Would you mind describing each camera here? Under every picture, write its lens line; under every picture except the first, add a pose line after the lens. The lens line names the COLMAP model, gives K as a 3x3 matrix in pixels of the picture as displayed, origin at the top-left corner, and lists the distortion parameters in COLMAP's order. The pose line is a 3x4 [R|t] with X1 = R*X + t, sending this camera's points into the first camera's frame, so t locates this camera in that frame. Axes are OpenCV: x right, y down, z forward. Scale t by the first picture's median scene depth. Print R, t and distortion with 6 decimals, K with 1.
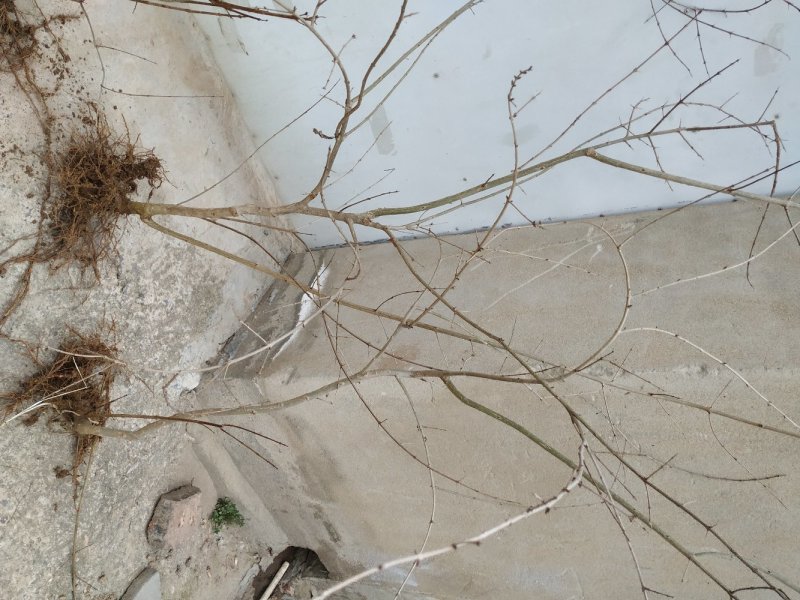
lens RADIAL K [[672.2, 0, 397.0], [0, 672.2, 296.2], [0, 0, 1]] dist [0.083897, -0.131075]
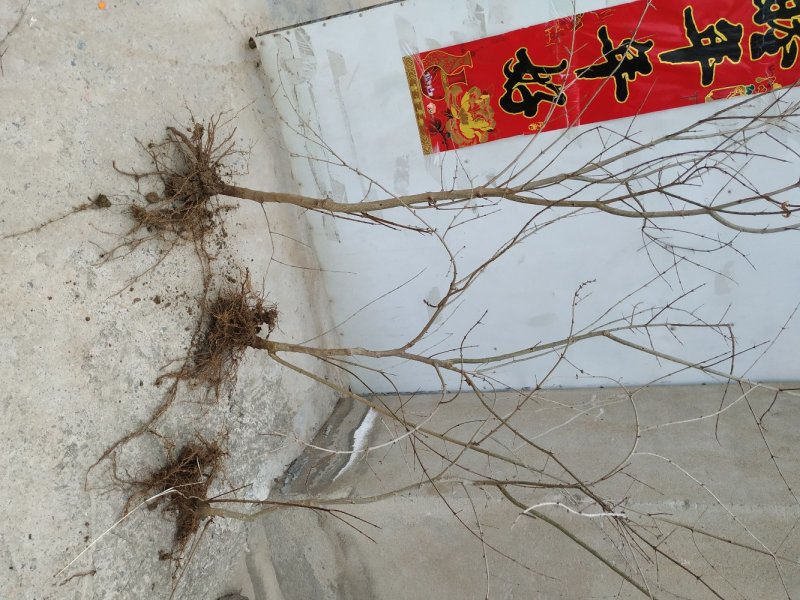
lens RADIAL K [[672.2, 0, 397.0], [0, 672.2, 296.2], [0, 0, 1]] dist [0.083897, -0.131075]
pose [[0.995108, 0.094062, 0.030214, -0.169047], [-0.083098, 0.962299, -0.258988, 0.098514], [-0.053436, 0.255211, 0.965408, -0.316520]]
